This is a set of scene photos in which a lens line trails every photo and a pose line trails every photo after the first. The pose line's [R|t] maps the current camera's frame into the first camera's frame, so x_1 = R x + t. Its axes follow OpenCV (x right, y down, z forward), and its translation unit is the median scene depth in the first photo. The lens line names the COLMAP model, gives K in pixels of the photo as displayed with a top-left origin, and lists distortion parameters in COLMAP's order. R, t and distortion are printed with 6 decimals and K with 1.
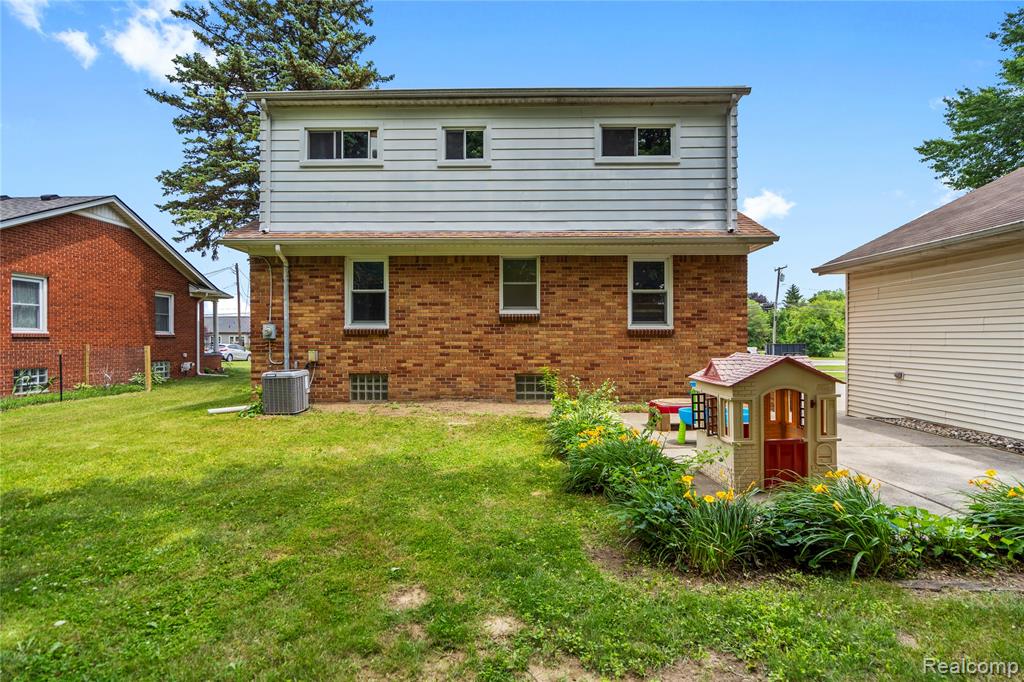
lens RADIAL K [[466.4, 0, 509.0], [0, 466.4, 330.2], [0, 0, 1]] dist [-0.002343, 0.001134]
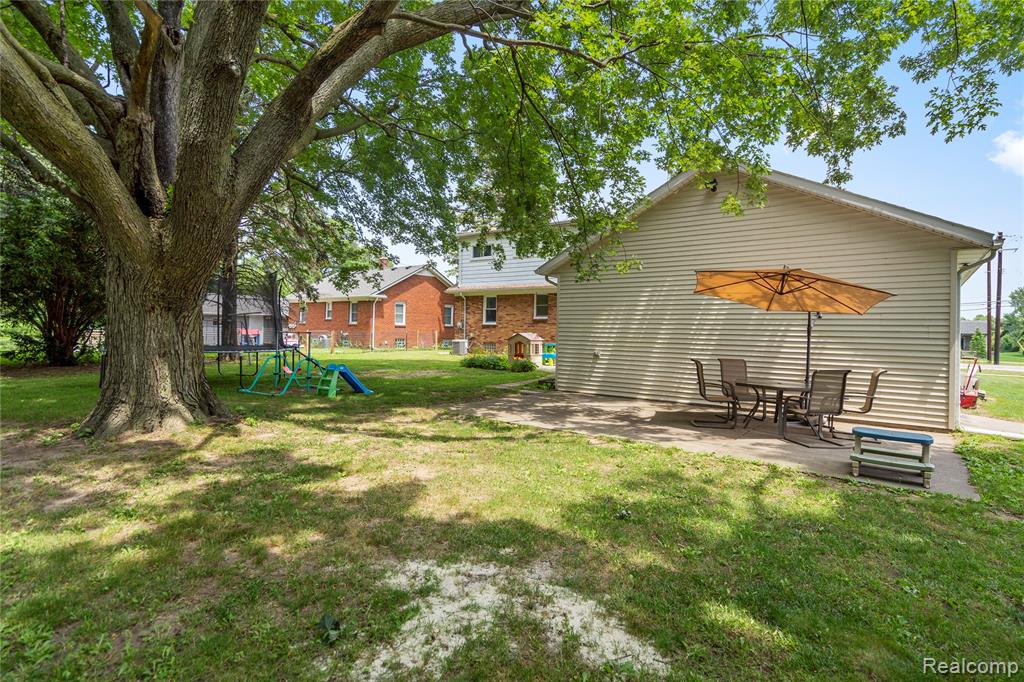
lens RADIAL K [[466.4, 0, 509.0], [0, 466.4, 330.2], [0, 0, 1]] dist [-0.002343, 0.001134]
pose [[0.818711, 0.015619, -0.573994, 1.215924], [-0.007542, 0.999836, 0.016450, -0.014268], [0.574157, -0.009139, 0.818694, -0.985893]]
